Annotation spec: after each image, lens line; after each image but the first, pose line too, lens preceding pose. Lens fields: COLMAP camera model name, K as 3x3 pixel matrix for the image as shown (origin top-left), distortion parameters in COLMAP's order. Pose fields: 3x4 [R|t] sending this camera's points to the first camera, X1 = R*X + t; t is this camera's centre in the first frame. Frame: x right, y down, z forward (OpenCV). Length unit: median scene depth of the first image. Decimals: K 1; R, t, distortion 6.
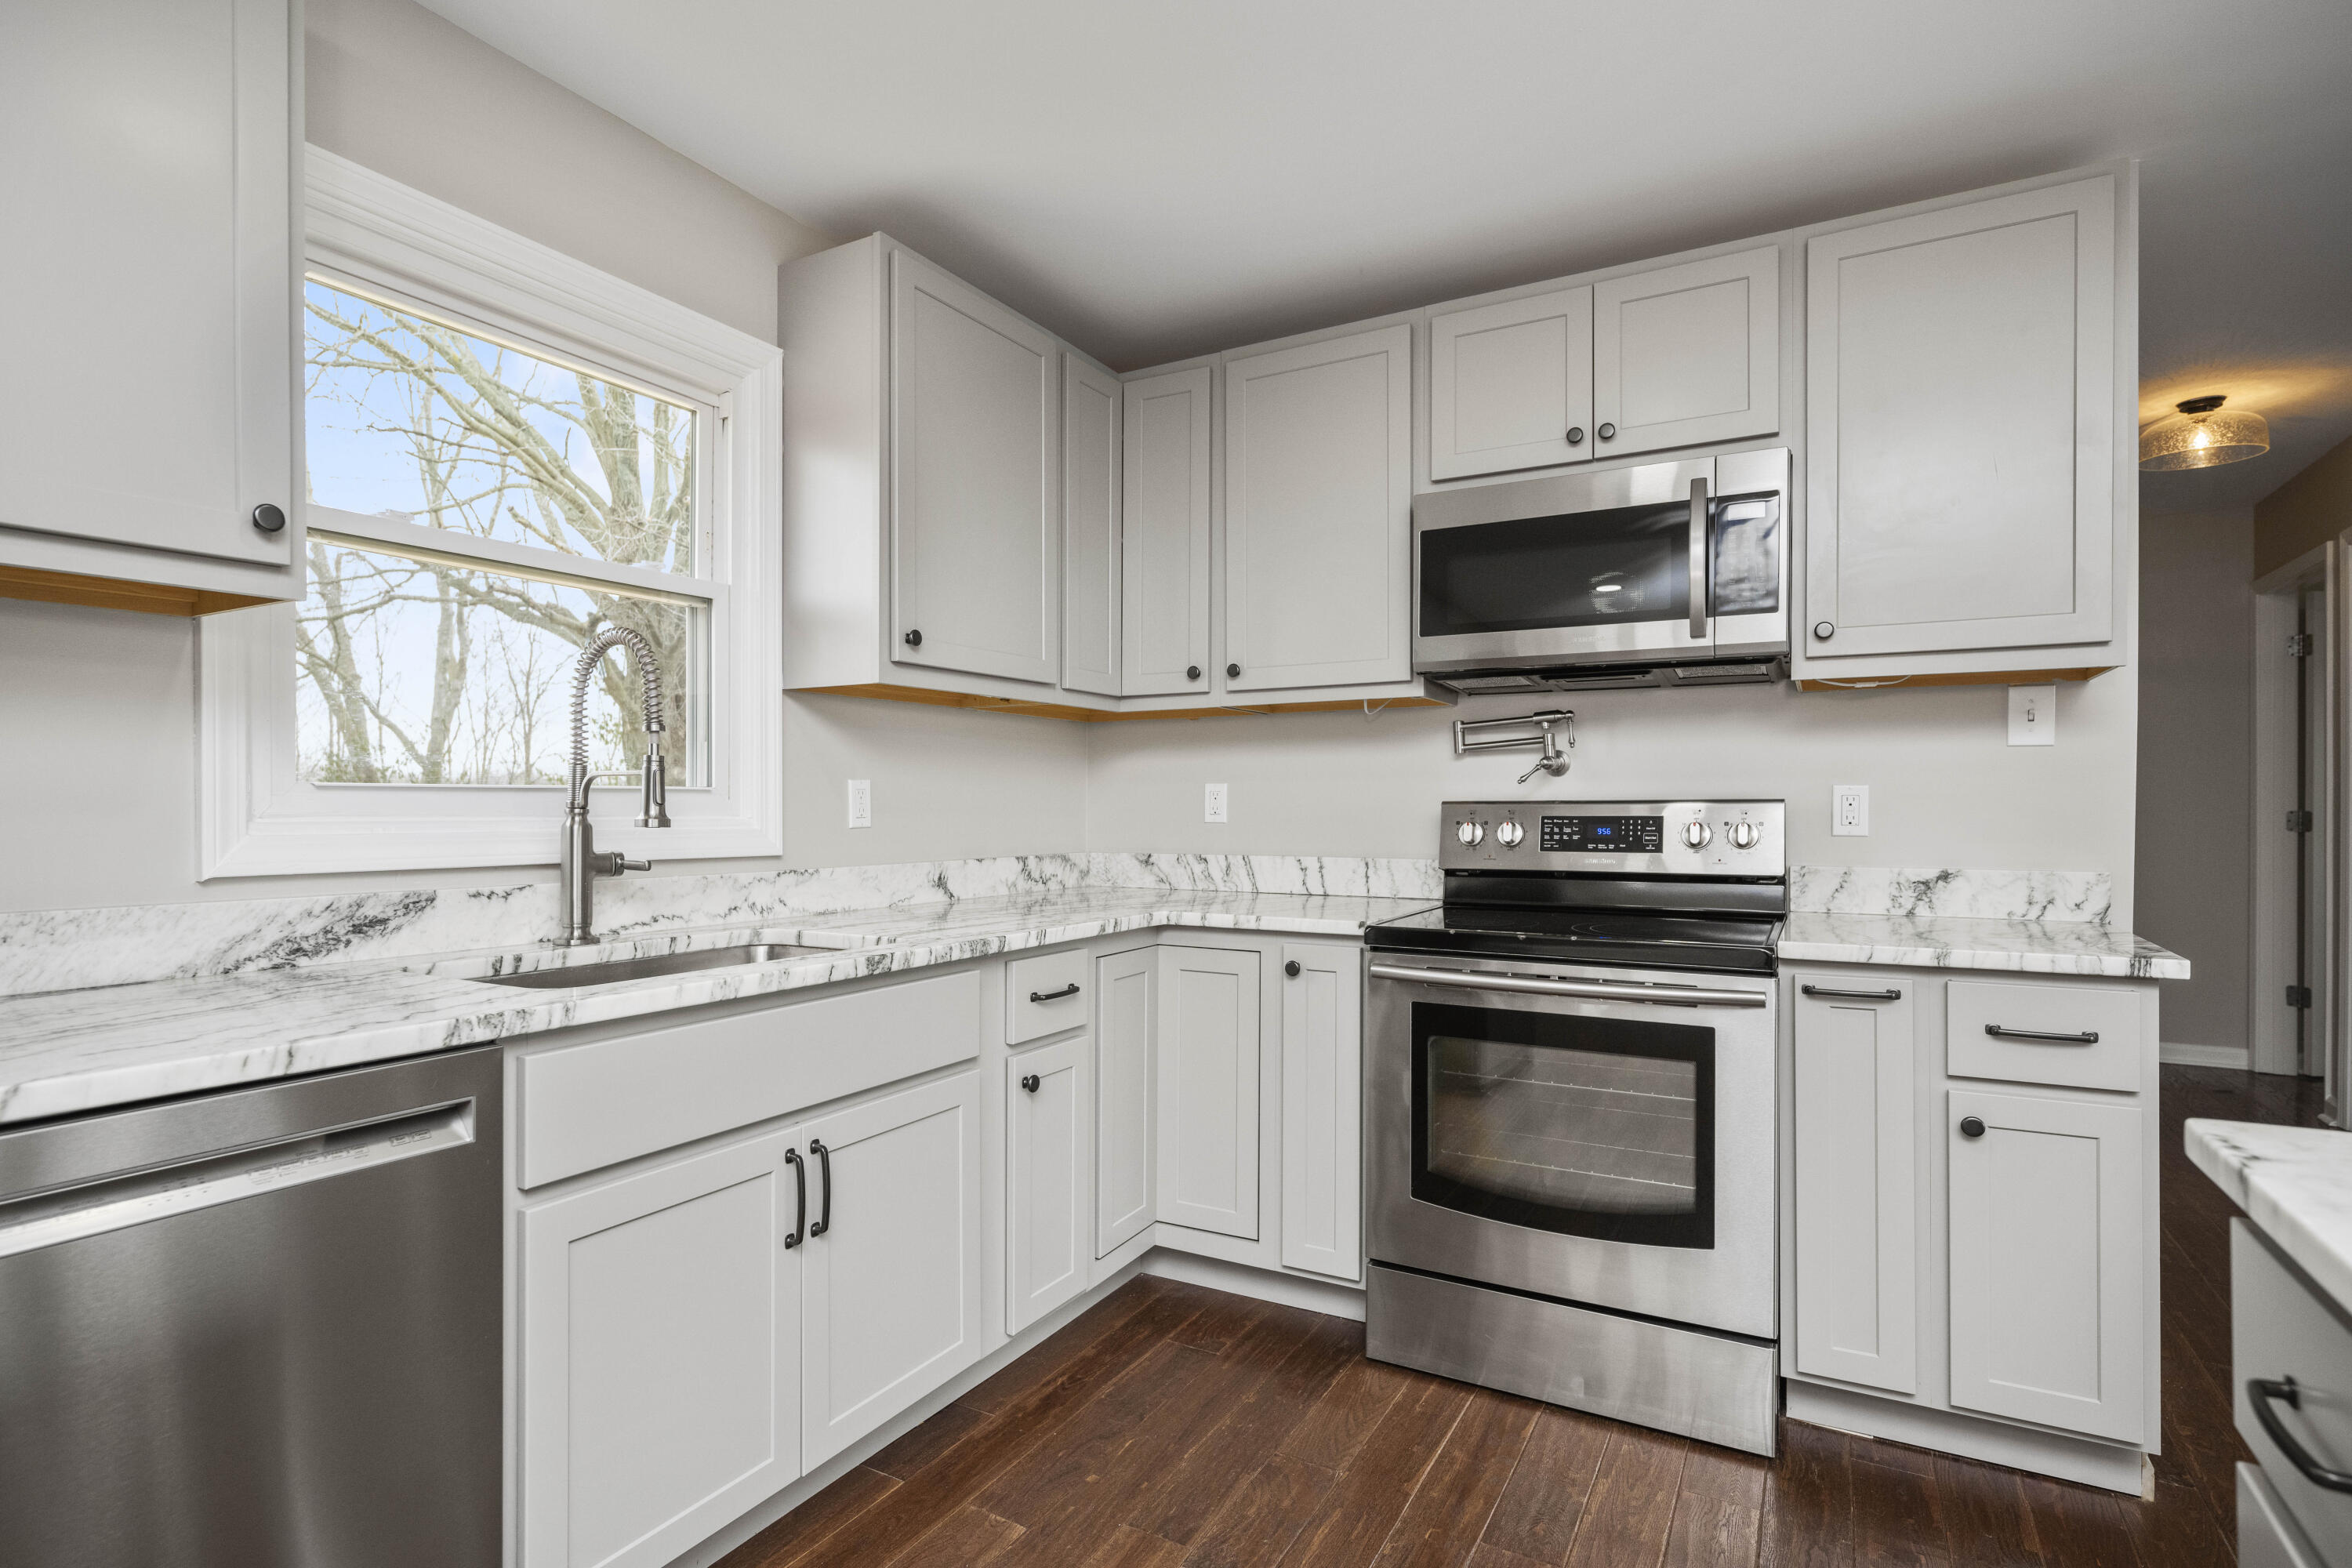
lens RADIAL K [[1163.0, 0, 1179.4], [0, 1163.0, 804.1], [0, 0, 1]] dist [-0.004447, -0.000769]
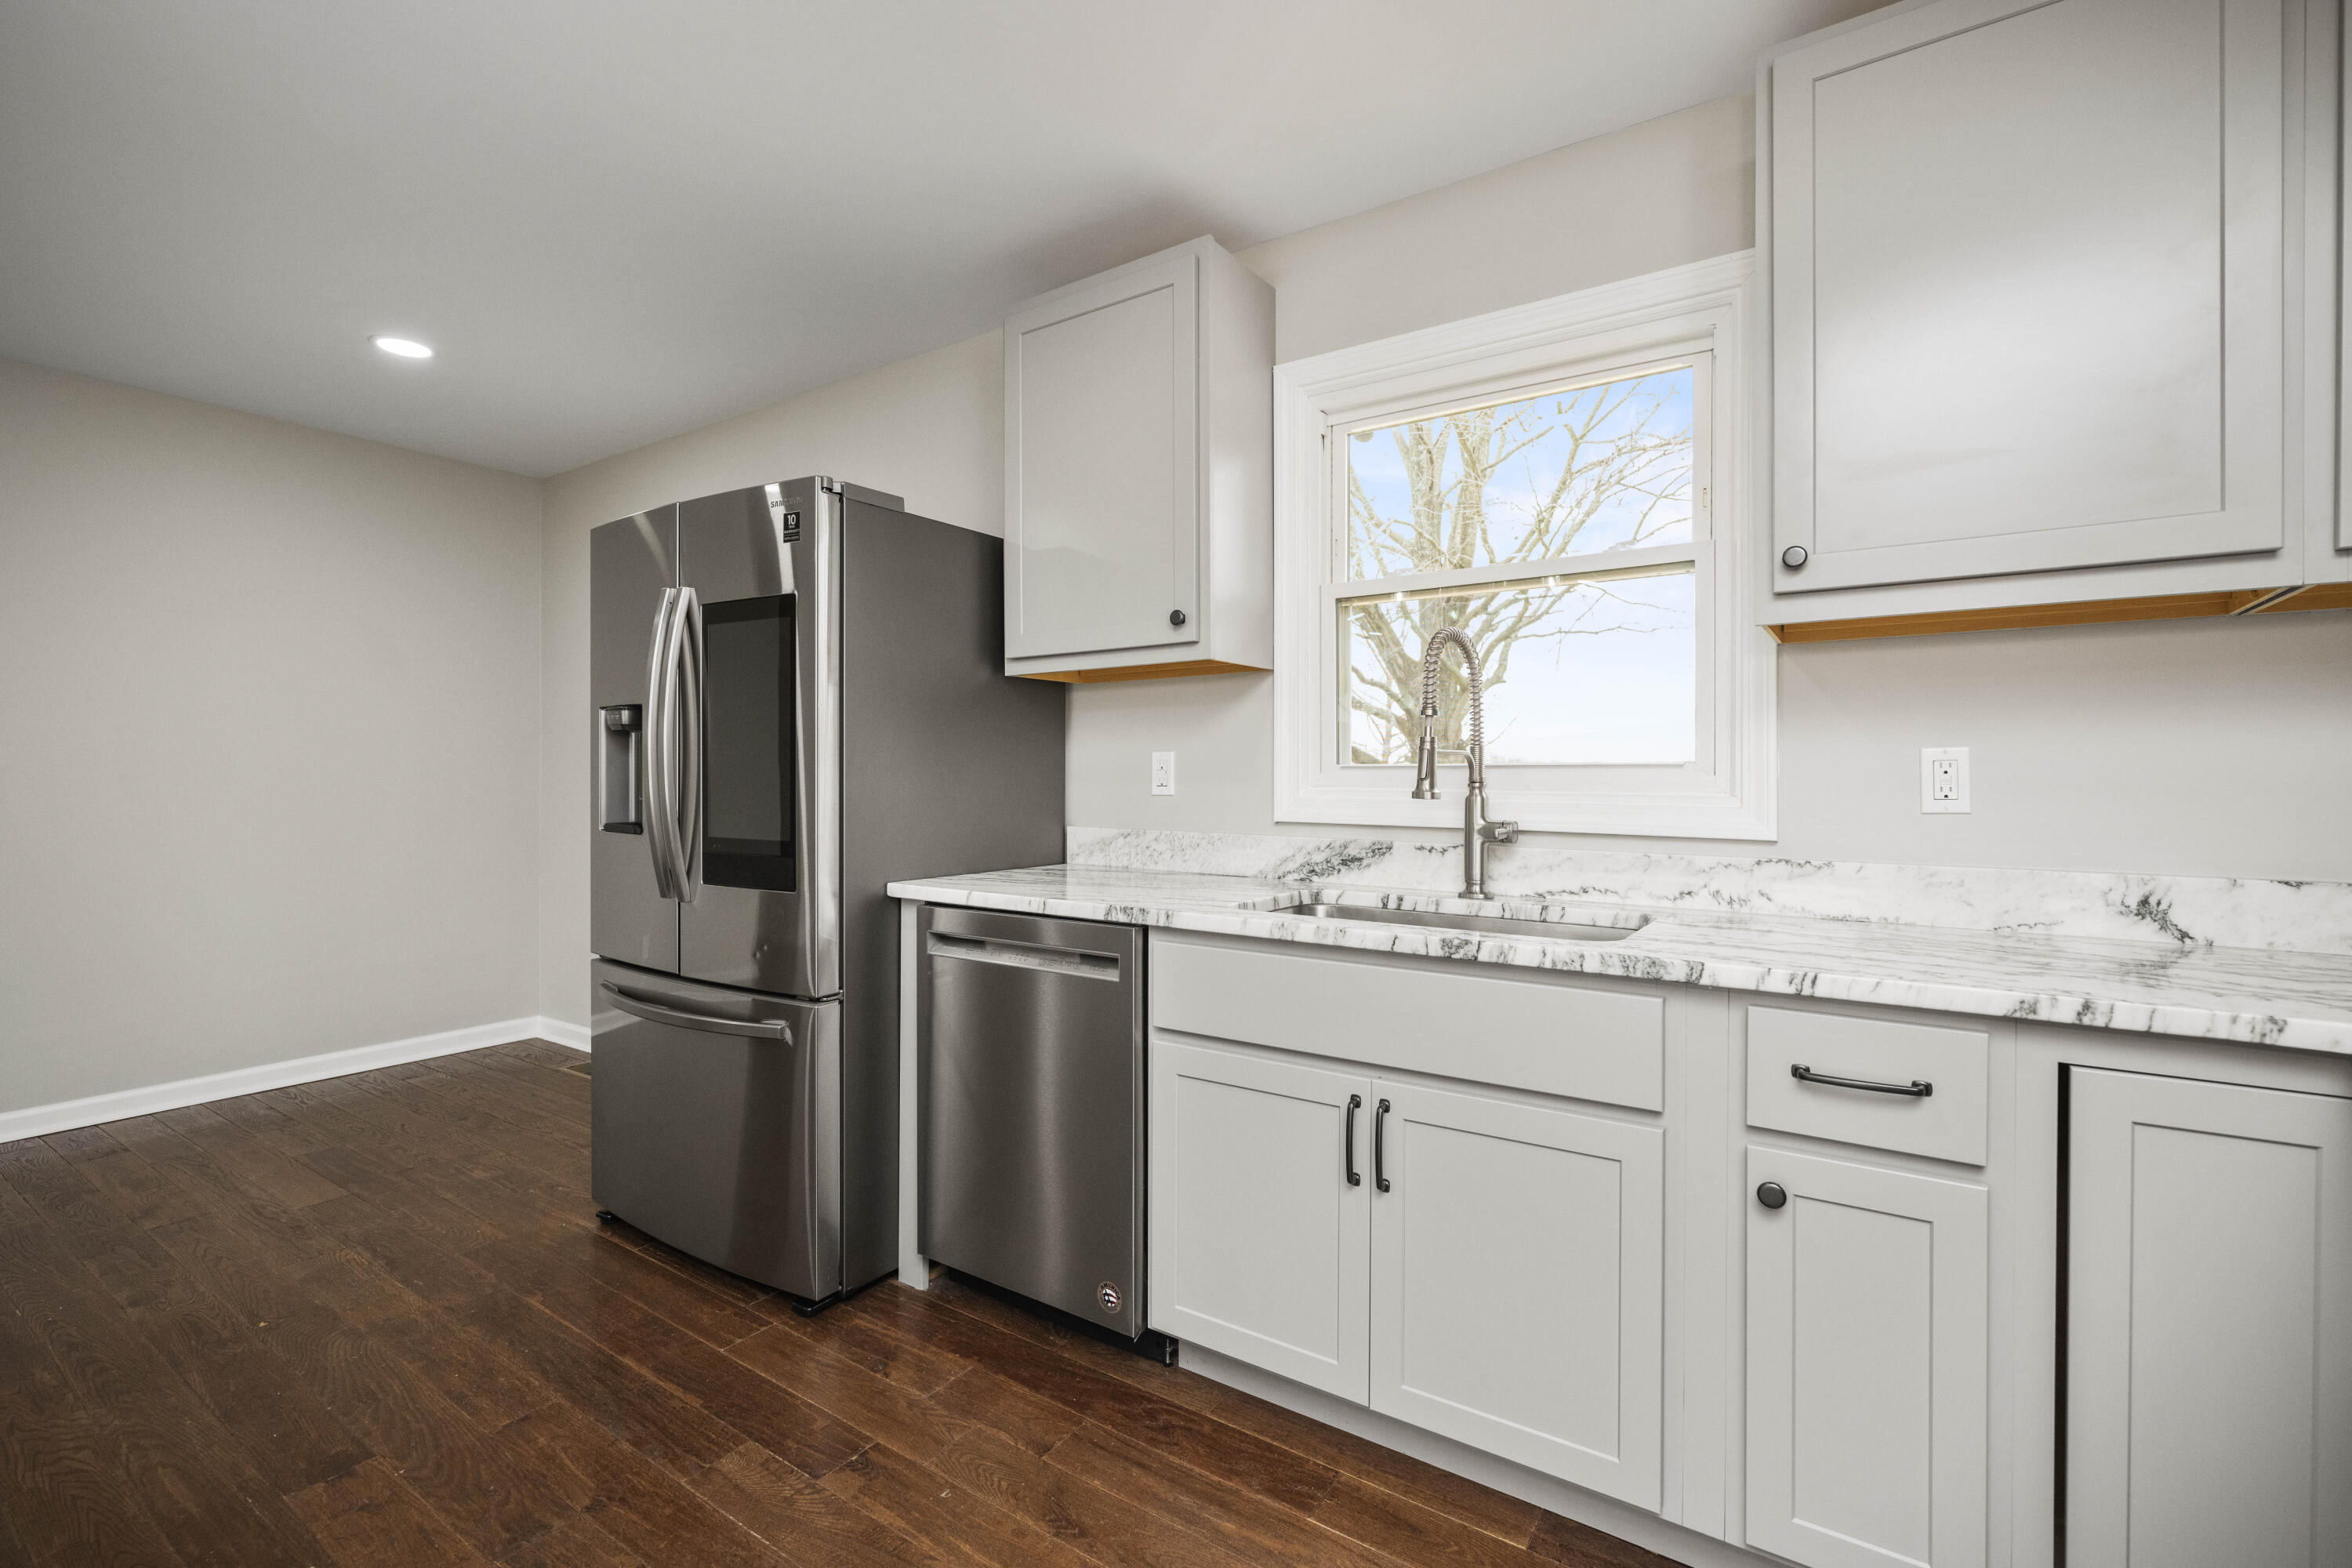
lens RADIAL K [[1056.6, 0, 1177.4], [0, 1056.6, 779.9], [0, 0, 1]] dist [-0.000511, -0.000016]
pose [[-0.083932, 0.001250, -0.996471, 0.701105], [-0.004680, 0.999988, 0.001649, 0.001077], [0.996460, 0.004802, -0.083926, 0.965761]]
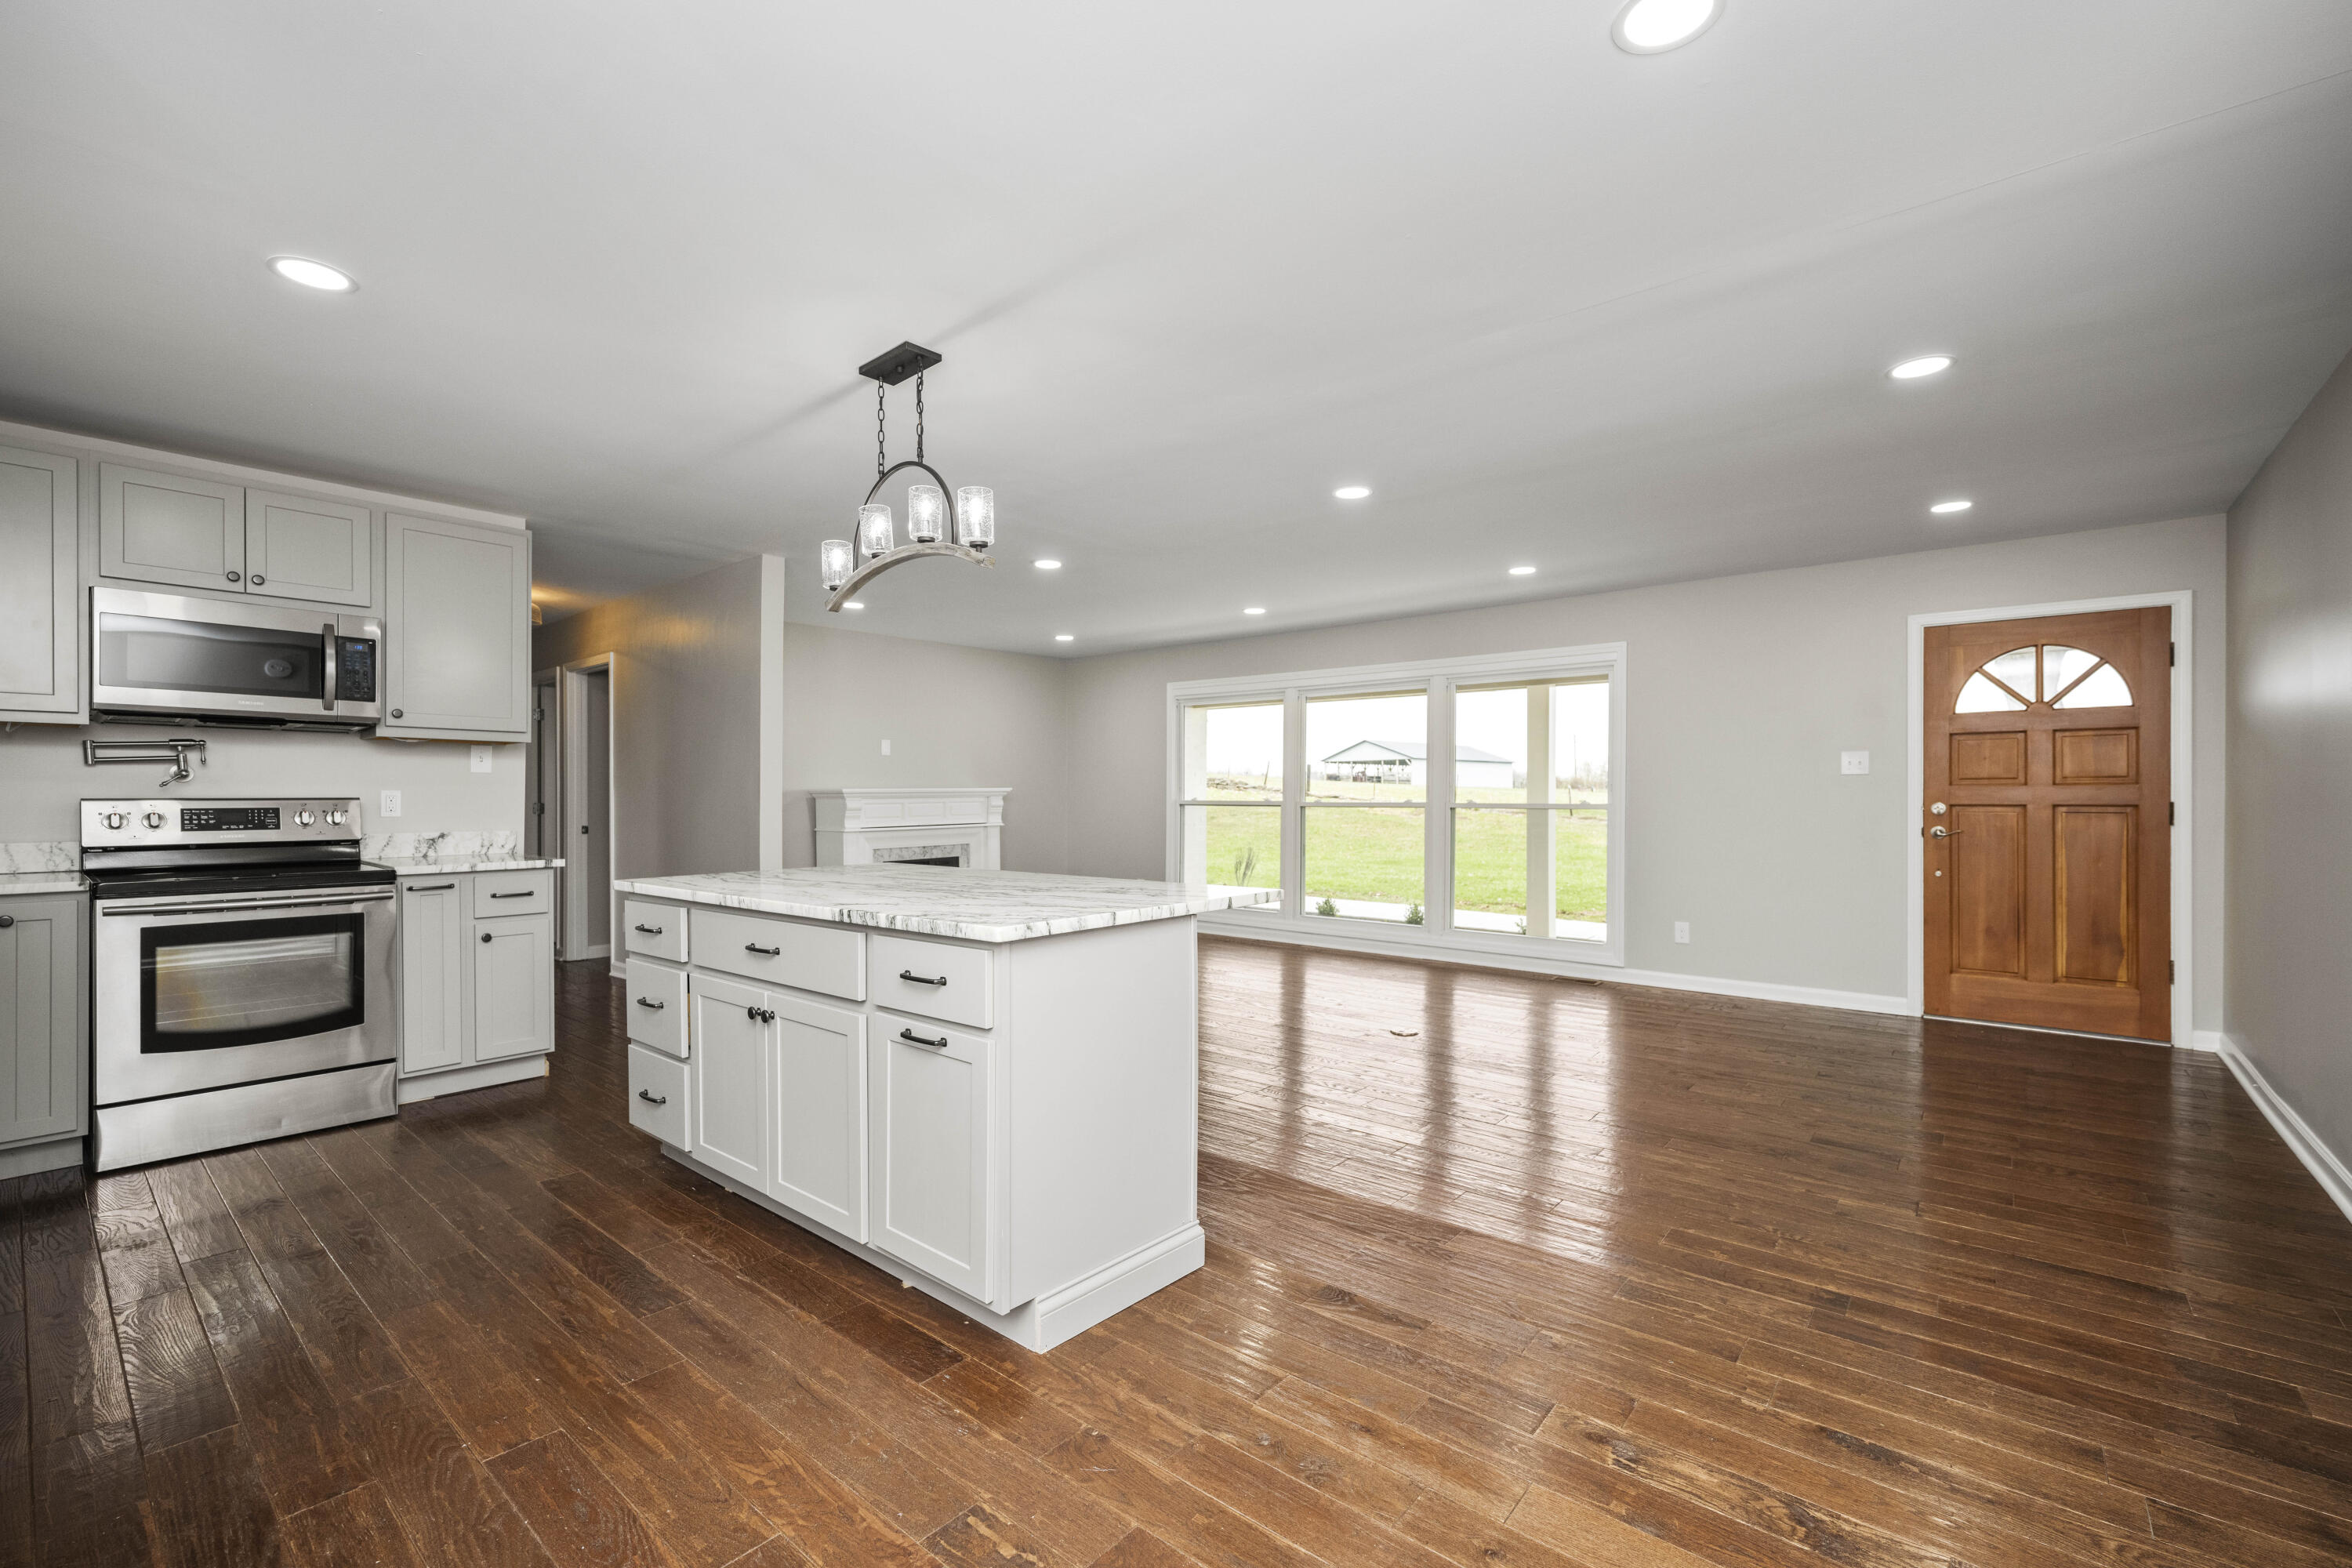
lens RADIAL K [[1000.0, 0, 1175.0], [0, 1000.0, 797.8], [0, 0, 1]] dist [-0.002470, -0.000159]
pose [[0.188742, 0.000283, 0.982027, -0.658522], [0.000127, 1.000000, -0.000313, -0.002896], [-0.982027, 0.000184, 0.188742, -0.476212]]
